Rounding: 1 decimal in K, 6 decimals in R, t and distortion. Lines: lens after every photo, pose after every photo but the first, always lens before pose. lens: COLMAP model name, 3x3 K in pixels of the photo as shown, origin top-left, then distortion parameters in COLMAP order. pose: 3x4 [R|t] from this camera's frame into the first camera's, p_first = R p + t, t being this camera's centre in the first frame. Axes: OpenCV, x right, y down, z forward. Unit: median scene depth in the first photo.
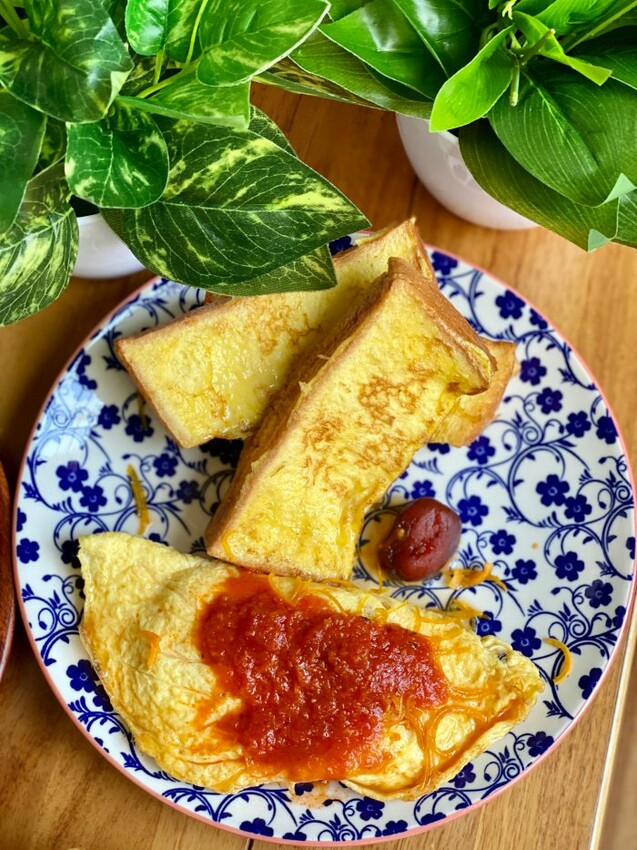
lens RADIAL K [[1277.7, 0, 318.5], [0, 1277.7, 425.0], [0, 0, 1]] dist [0.100264, -0.160903]
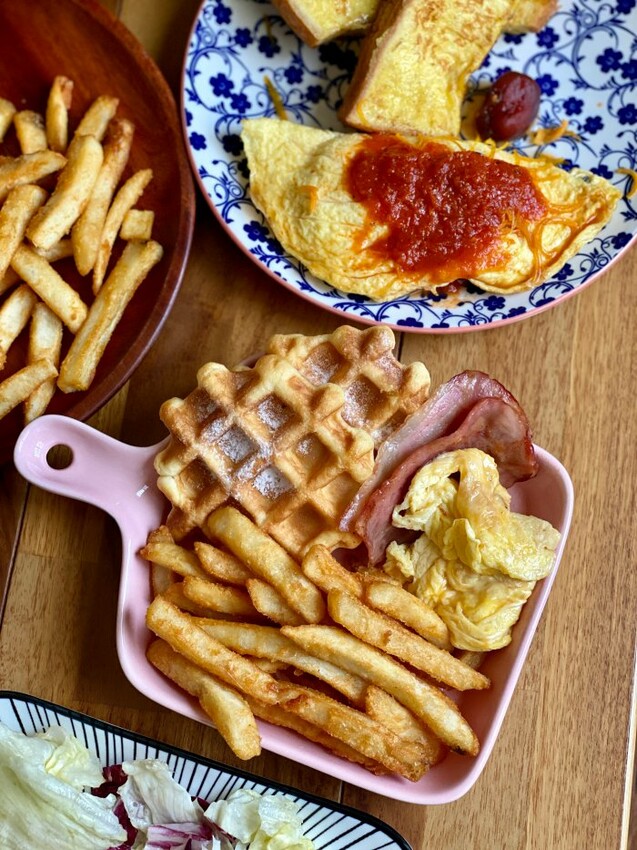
lens RADIAL K [[1277.7, 0, 318.5], [0, 1277.7, 425.0], [0, 0, 1]] dist [0.100264, -0.160903]
pose [[0.994206, -0.099742, 0.040073, -0.191744], [0.097593, 0.993845, 0.052413, 0.324262], [-0.045054, -0.048199, 0.997821, -0.263502]]
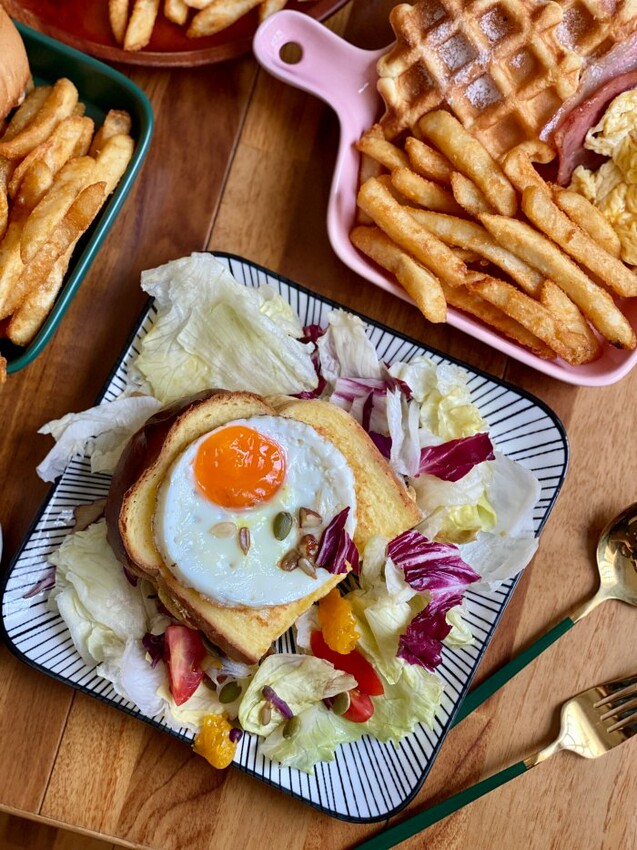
lens RADIAL K [[1277.7, 0, 318.5], [0, 1277.7, 425.0], [0, 0, 1]] dist [0.100264, -0.160903]
pose [[0.999611, 0.025775, -0.010666, -0.334302], [-0.023690, 0.986306, 0.163213, 0.554760], [0.014727, -0.162897, 0.986533, -0.437884]]
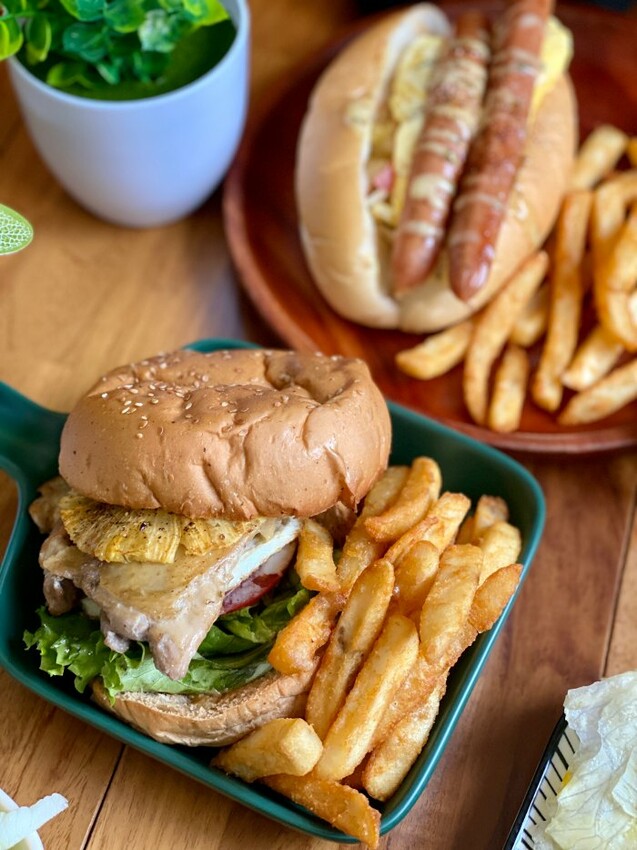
lens RADIAL K [[1277.7, 0, 318.5], [0, 1277.7, 425.0], [0, 0, 1]] dist [0.100264, -0.160903]
pose [[0.998409, 0.054608, 0.014079, -0.722657], [-0.048193, 0.955853, -0.289867, 0.708048], [-0.029286, 0.288727, 0.956963, -0.079478]]
